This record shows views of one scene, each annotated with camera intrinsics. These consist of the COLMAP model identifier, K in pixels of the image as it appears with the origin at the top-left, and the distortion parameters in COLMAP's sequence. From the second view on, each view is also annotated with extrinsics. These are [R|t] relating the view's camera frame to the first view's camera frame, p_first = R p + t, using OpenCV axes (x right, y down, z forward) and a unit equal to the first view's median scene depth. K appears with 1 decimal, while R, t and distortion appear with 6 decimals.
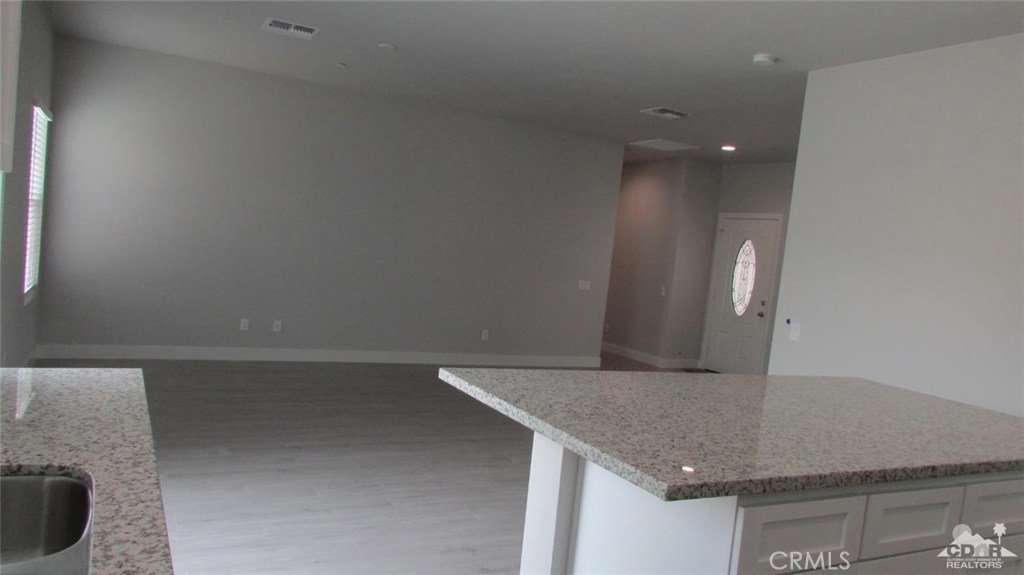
lens RADIAL K [[740.9, 0, 519.0], [0, 740.9, 288.4], [0, 0, 1]] dist [-0.017117, 0.000051]
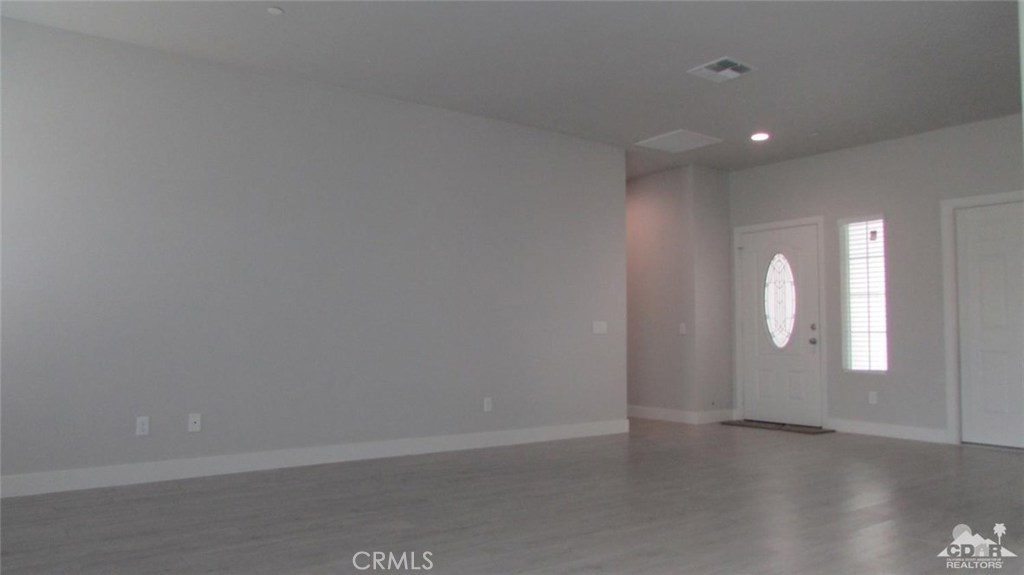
lens RADIAL K [[740.9, 0, 519.0], [0, 740.9, 288.4], [0, 0, 1]] dist [-0.017117, 0.000051]
pose [[0.985720, -0.096185, 0.138217, -0.093411], [0.110681, 0.988678, -0.101323, 0.023686], [-0.126907, 0.115174, 0.985205, 0.232100]]
